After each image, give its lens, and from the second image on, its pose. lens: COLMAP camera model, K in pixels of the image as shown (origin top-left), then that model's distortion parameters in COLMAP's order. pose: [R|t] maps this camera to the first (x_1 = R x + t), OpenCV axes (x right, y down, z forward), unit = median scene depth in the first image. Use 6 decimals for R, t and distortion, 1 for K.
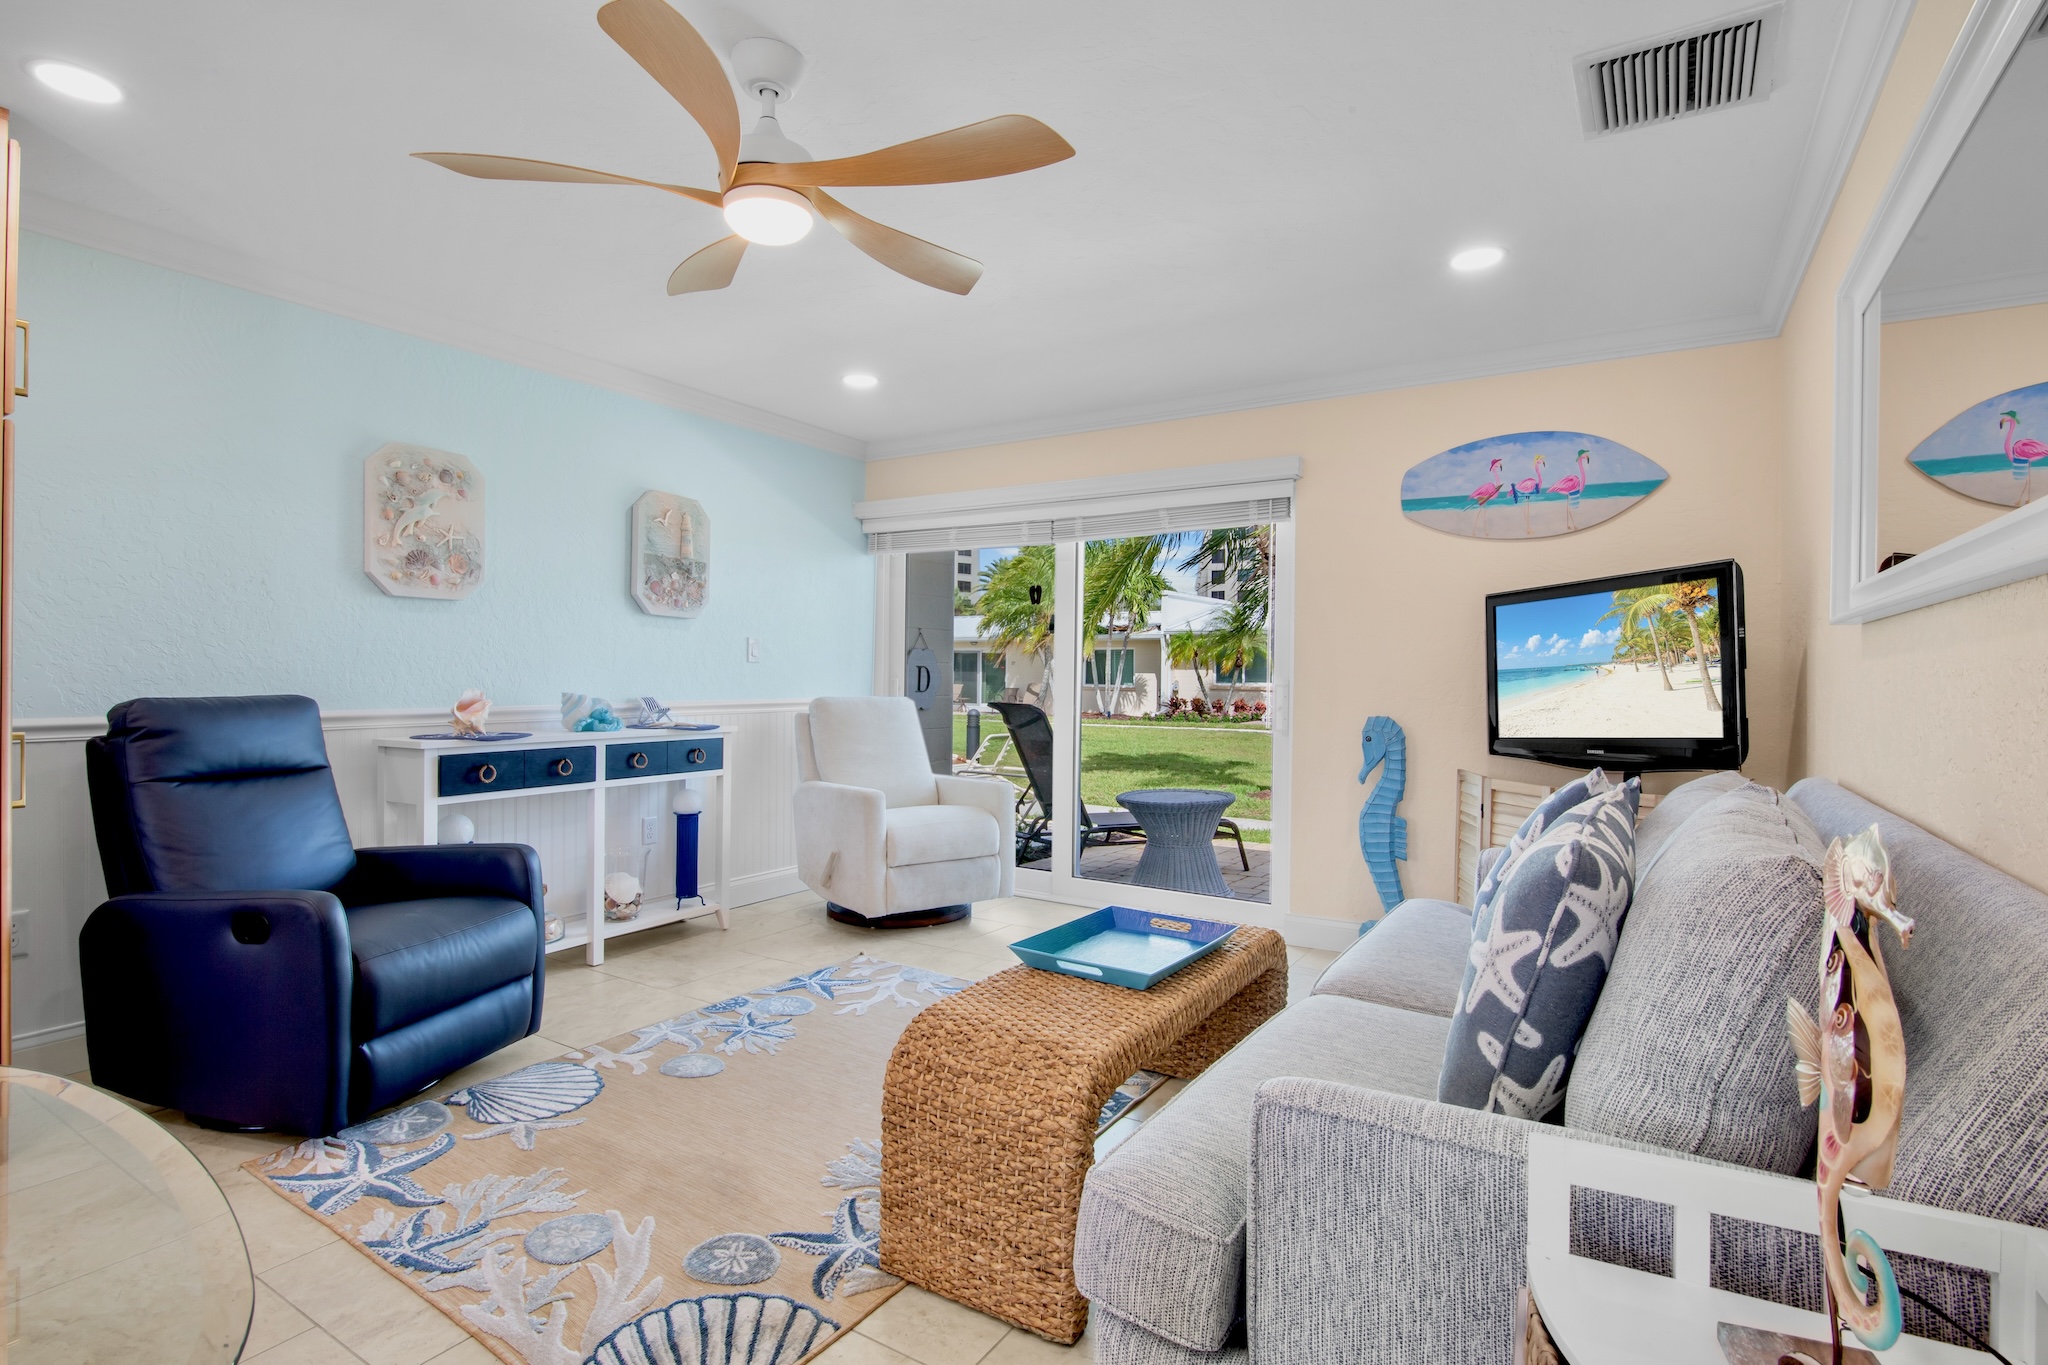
lens RADIAL K [[994.7, 0, 1024.2], [0, 994.7, 670.2], [0, 0, 1]] dist [-0.002029, -0.008166]
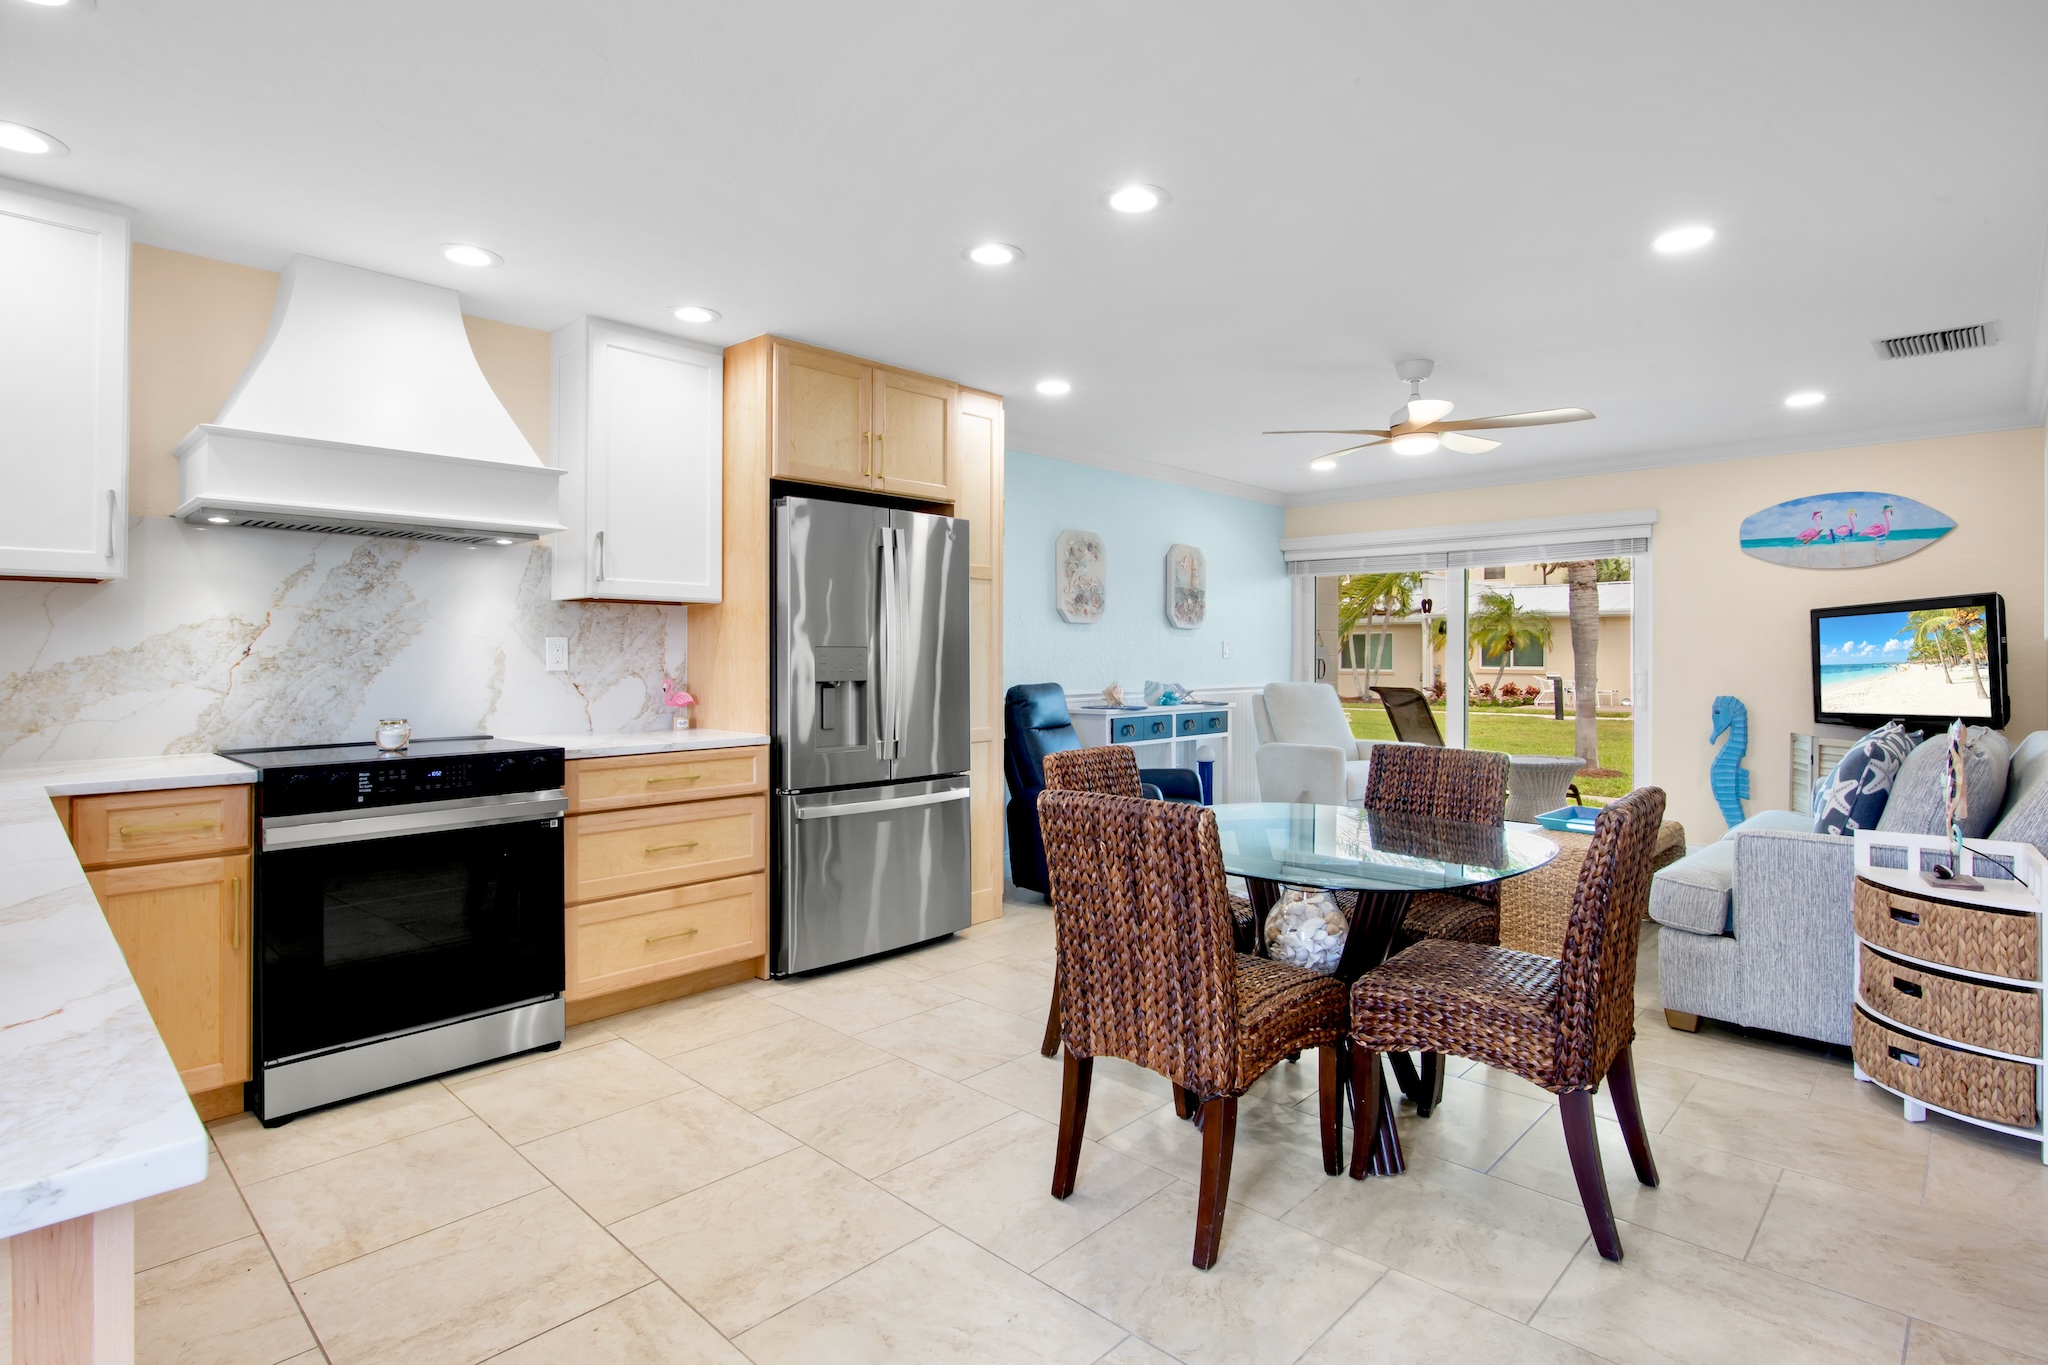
lens RADIAL K [[1031.1, 0, 1030.6], [0, 1031.1, 644.9], [0, 0, 1]] dist [0.000092, -0.006925]
pose [[0.980785, -0.008726, -0.194898, -0.329281], [0.007116, 0.999935, -0.008961, -0.020220], [0.194963, 0.007402, 0.980783, -0.631692]]
